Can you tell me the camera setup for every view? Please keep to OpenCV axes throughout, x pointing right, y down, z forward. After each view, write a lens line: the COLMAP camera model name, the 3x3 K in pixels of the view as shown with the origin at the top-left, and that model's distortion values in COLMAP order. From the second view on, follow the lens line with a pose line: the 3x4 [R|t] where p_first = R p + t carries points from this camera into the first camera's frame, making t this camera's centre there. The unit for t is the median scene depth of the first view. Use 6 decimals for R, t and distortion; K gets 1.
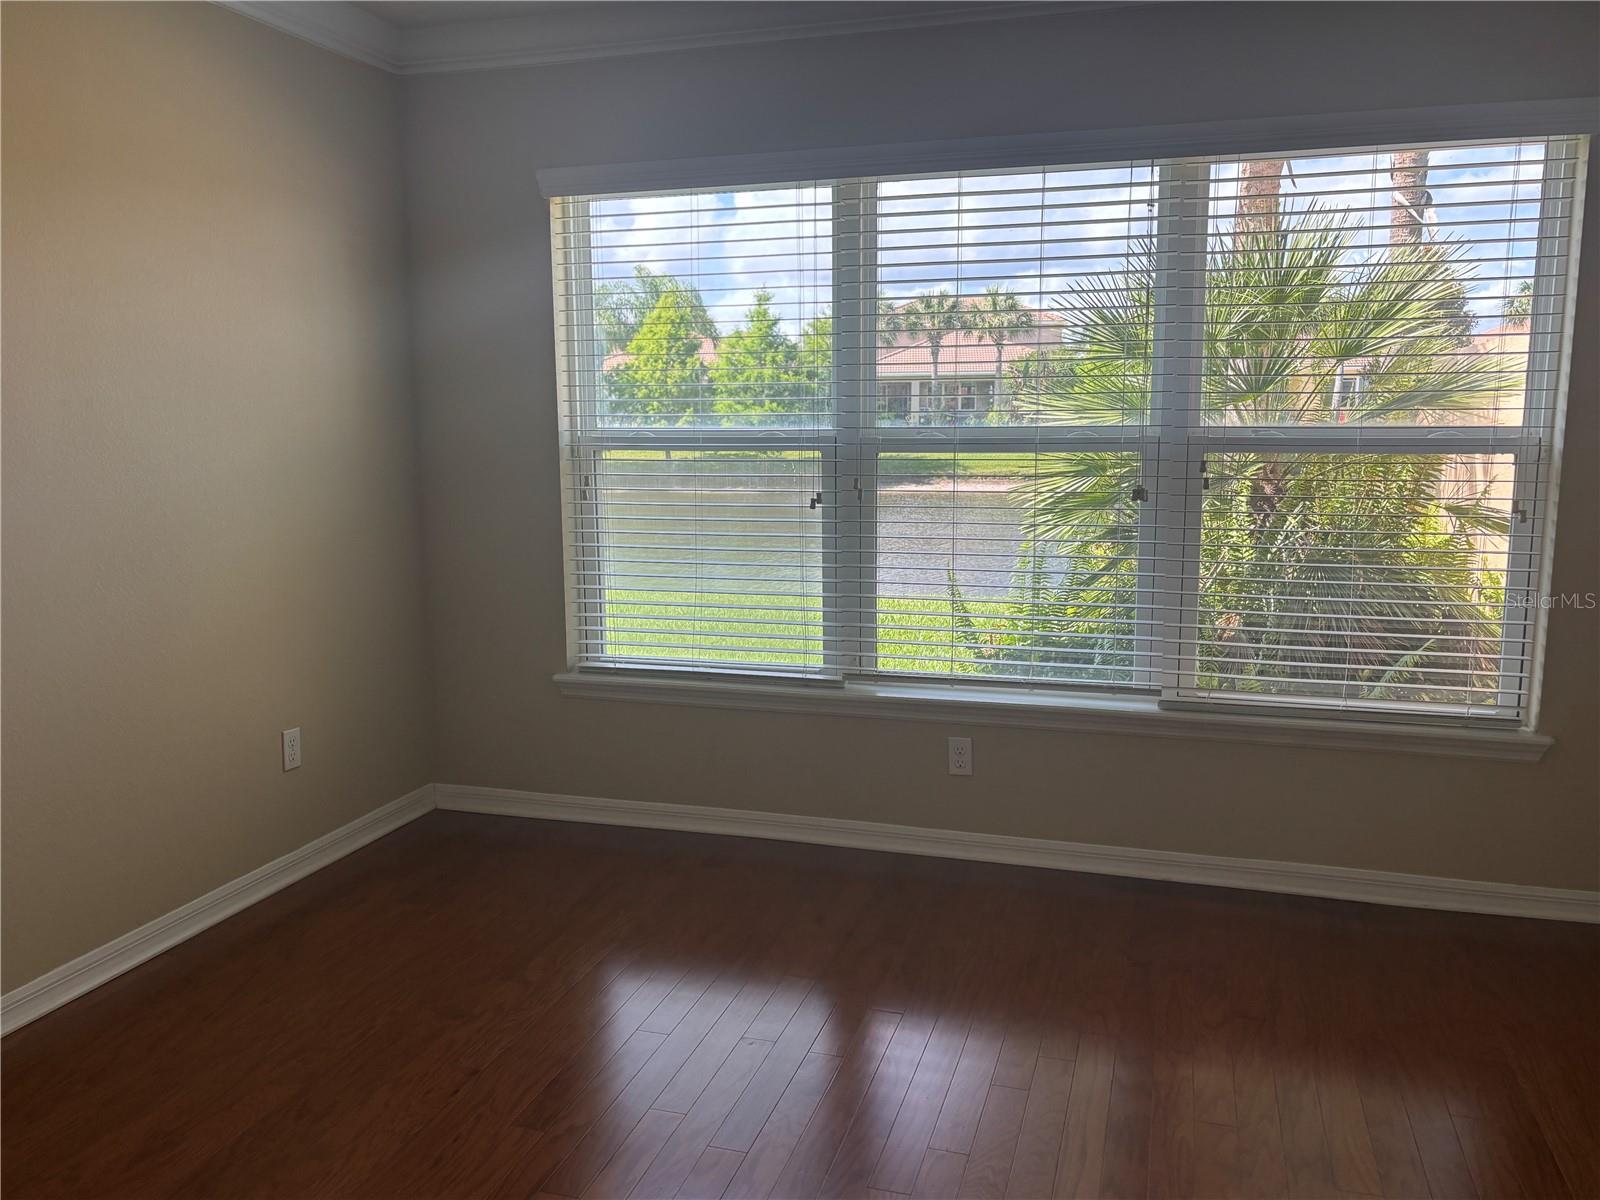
lens RADIAL K [[1268.1, 0, 780.7], [0, 1268.1, 596.6], [0, 0, 1]] dist [0.050839, -0.051283]
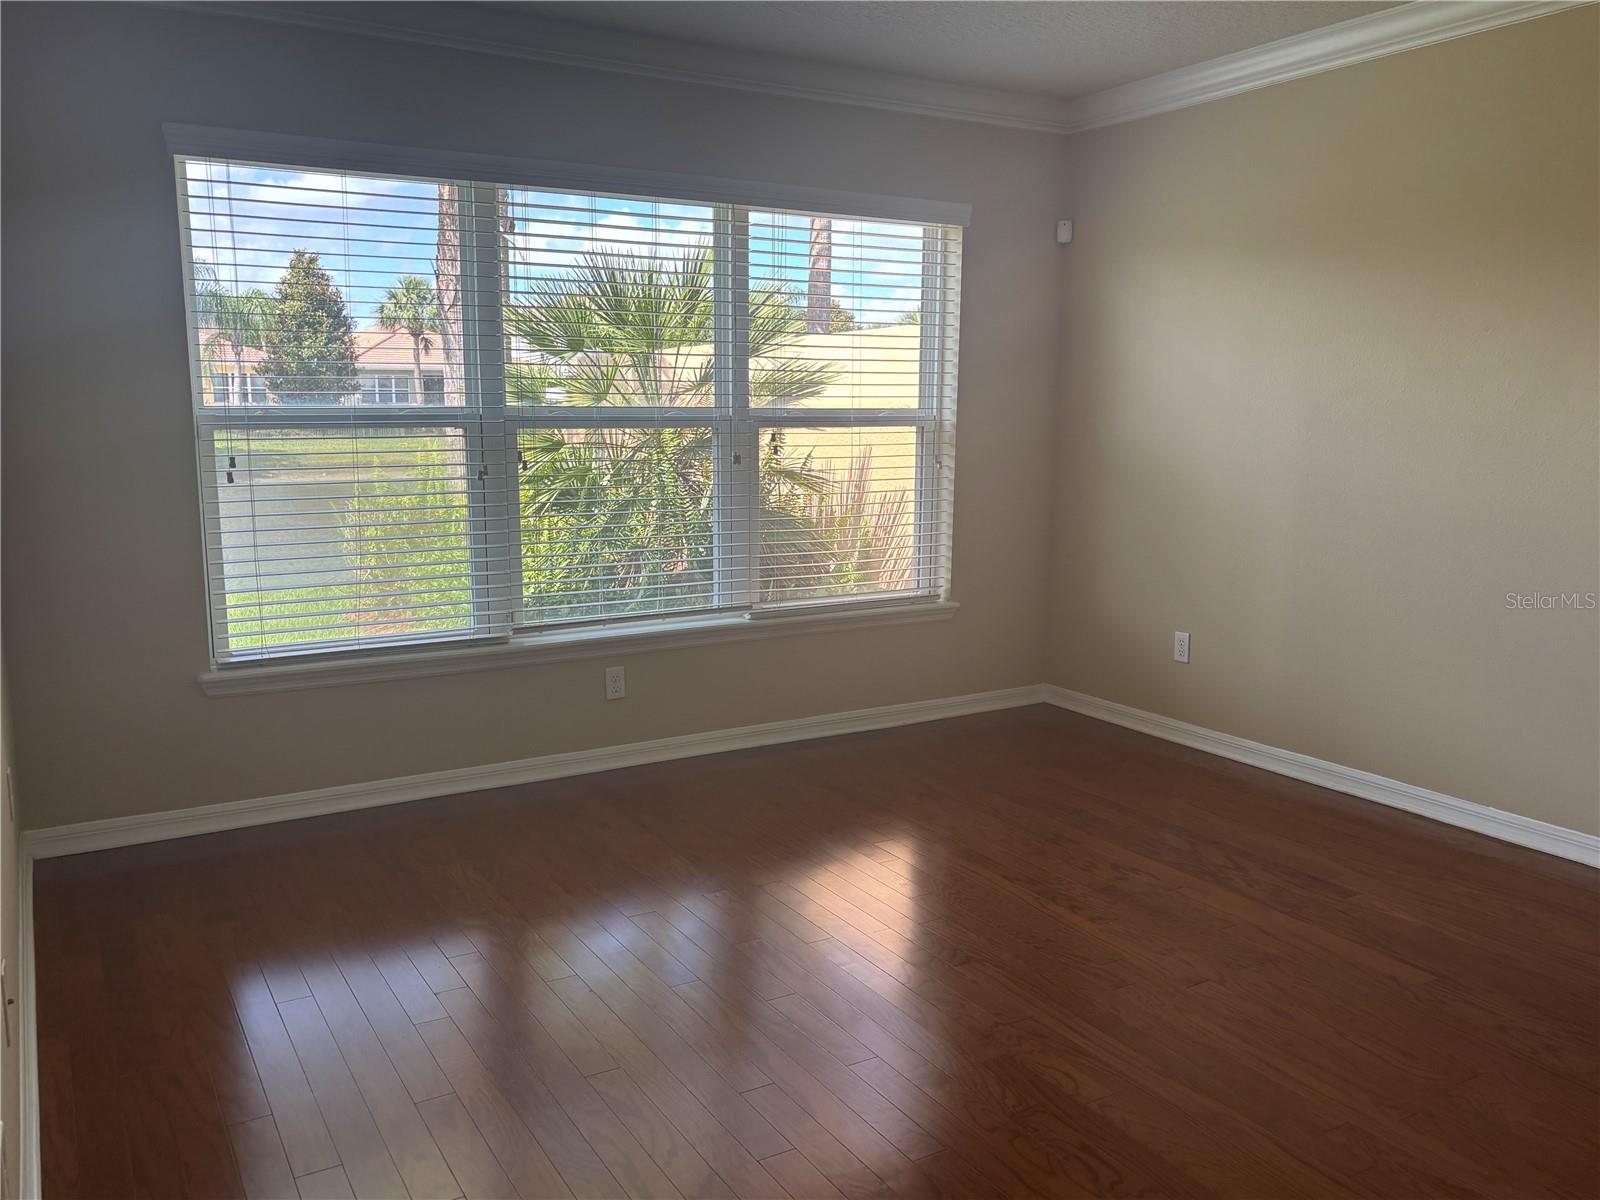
lens RADIAL K [[1268.1, 0, 798.9], [0, 1268.1, 607.4], [0, 0, 1]] dist [0.050839, -0.051283]
pose [[0.670879, -0.111755, 0.733098, -0.583249], [0.104666, 0.992953, 0.055584, 0.006793], [-0.734143, 0.039440, 0.677848, 0.058898]]
